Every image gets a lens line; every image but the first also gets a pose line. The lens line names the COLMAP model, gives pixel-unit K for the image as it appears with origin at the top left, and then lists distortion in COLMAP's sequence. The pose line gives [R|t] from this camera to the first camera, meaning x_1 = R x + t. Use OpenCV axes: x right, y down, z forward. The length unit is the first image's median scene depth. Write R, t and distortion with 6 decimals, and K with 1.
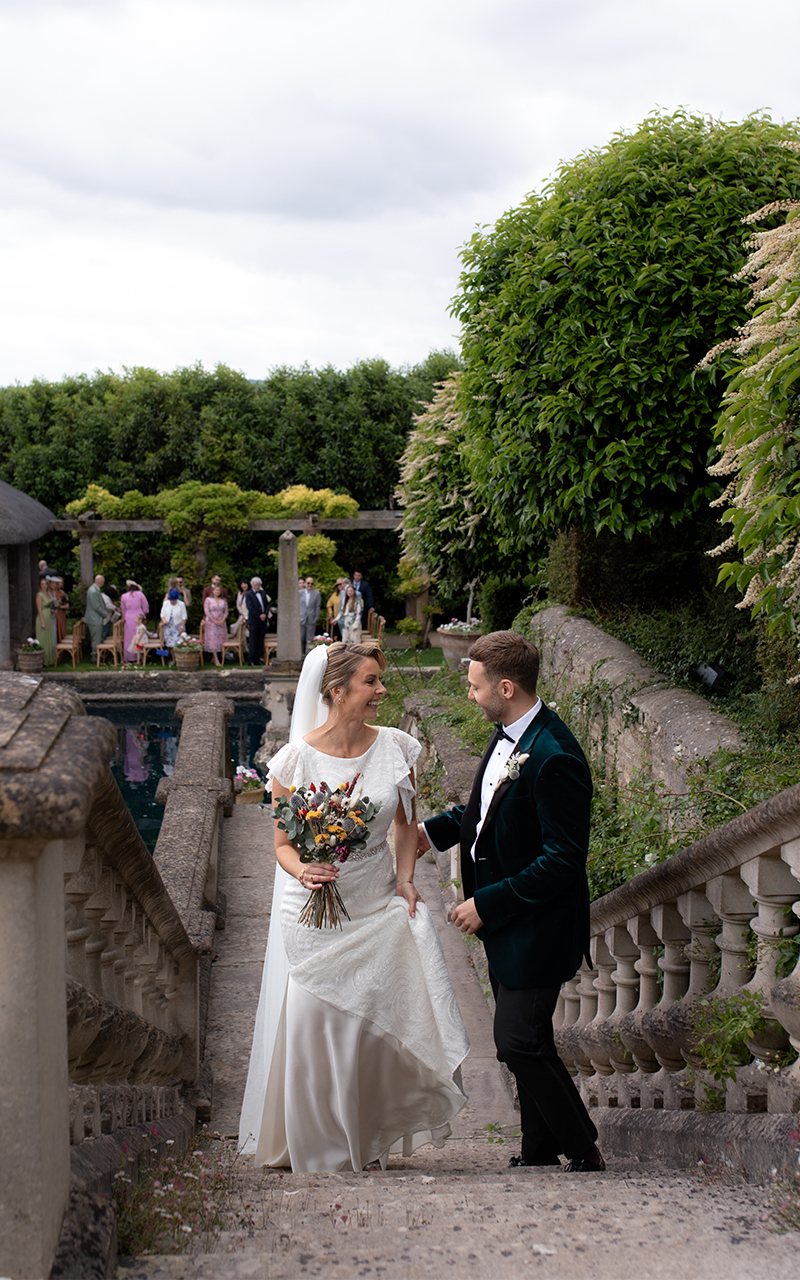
lens RADIAL K [[2207.8, 0, 400.0], [0, 2207.8, 640.0], [0, 0, 1]] dist [-0.069427, 0.189734]
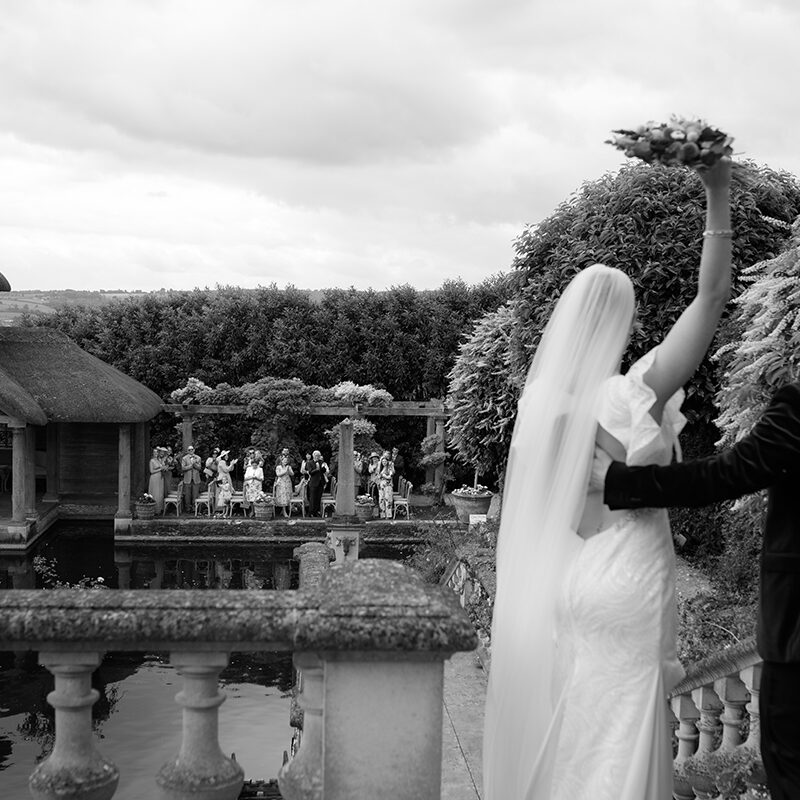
lens RADIAL K [[2001.8, 0, 400.0], [0, 2001.8, 400.0], [0, 0, 1]] dist [-0.086540, 0.532373]
pose [[0.998485, 0.021400, 0.050699, -0.076854], [-0.019691, 0.999229, -0.033965, -0.018964], [-0.051387, 0.032916, 0.998136, -0.205680]]
